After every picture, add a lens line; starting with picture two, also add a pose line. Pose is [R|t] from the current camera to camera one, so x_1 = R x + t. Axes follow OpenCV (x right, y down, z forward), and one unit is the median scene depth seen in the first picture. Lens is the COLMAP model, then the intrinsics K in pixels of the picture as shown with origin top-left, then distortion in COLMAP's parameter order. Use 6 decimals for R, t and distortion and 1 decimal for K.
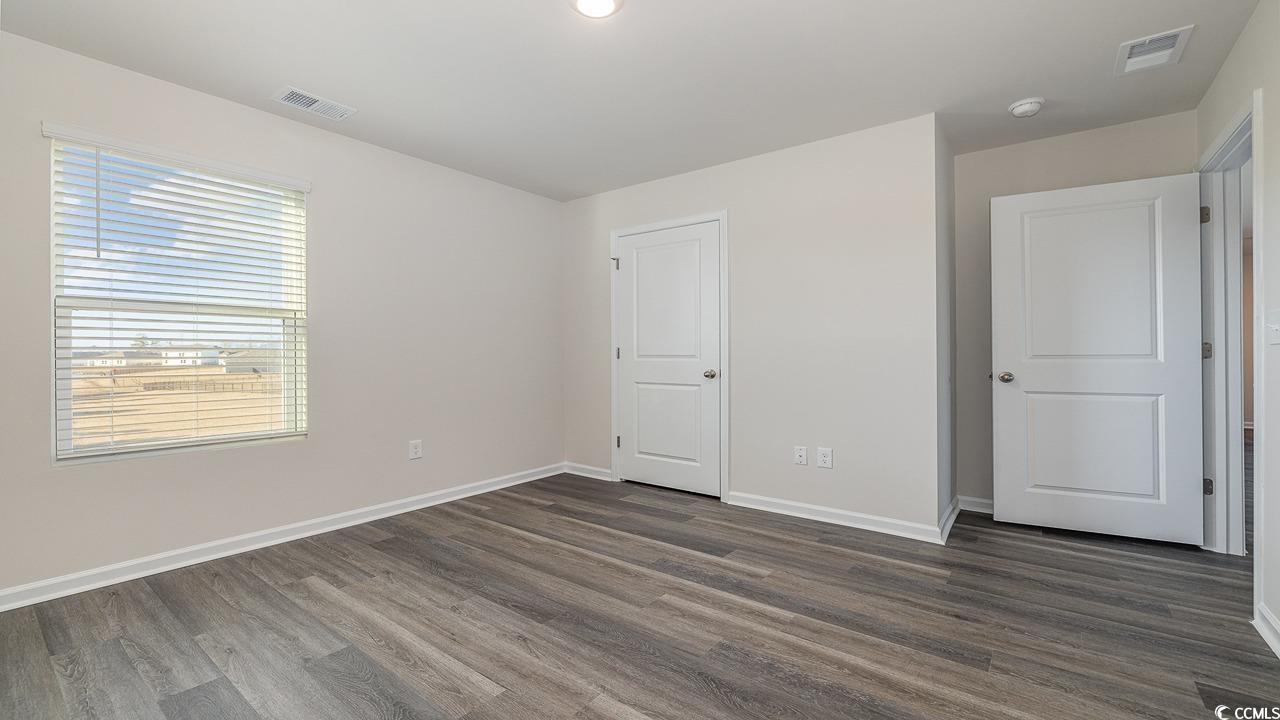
lens RADIAL K [[538.2, 0, 646.3], [0, 538.2, 356.3], [0, 0, 1]] dist [0.002149, -0.001001]
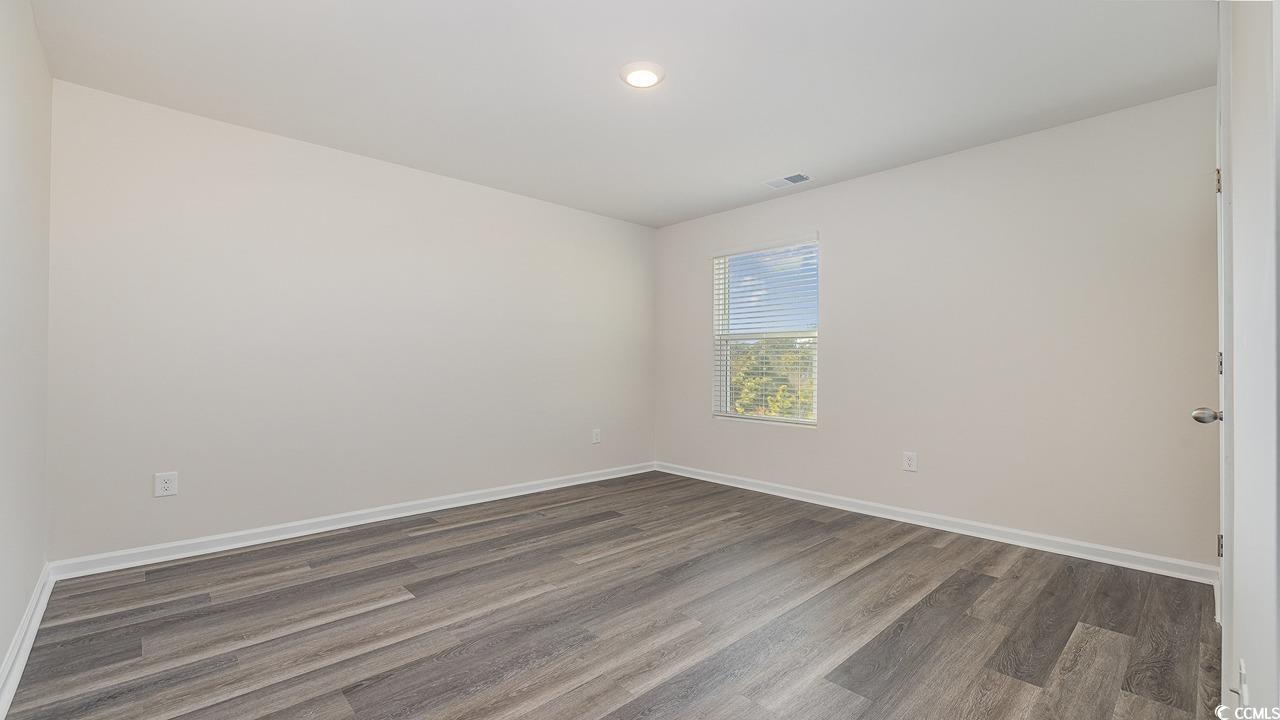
lens RADIAL K [[538.2, 0, 630.3], [0, 538.2, 366.2], [0, 0, 1]] dist [0.002149, -0.001001]
pose [[-0.186158, 0.005326, -0.982505, 0.799512], [-0.005165, 0.999966, 0.006399, -0.006088], [0.982506, 0.006266, -0.186124, 0.864404]]
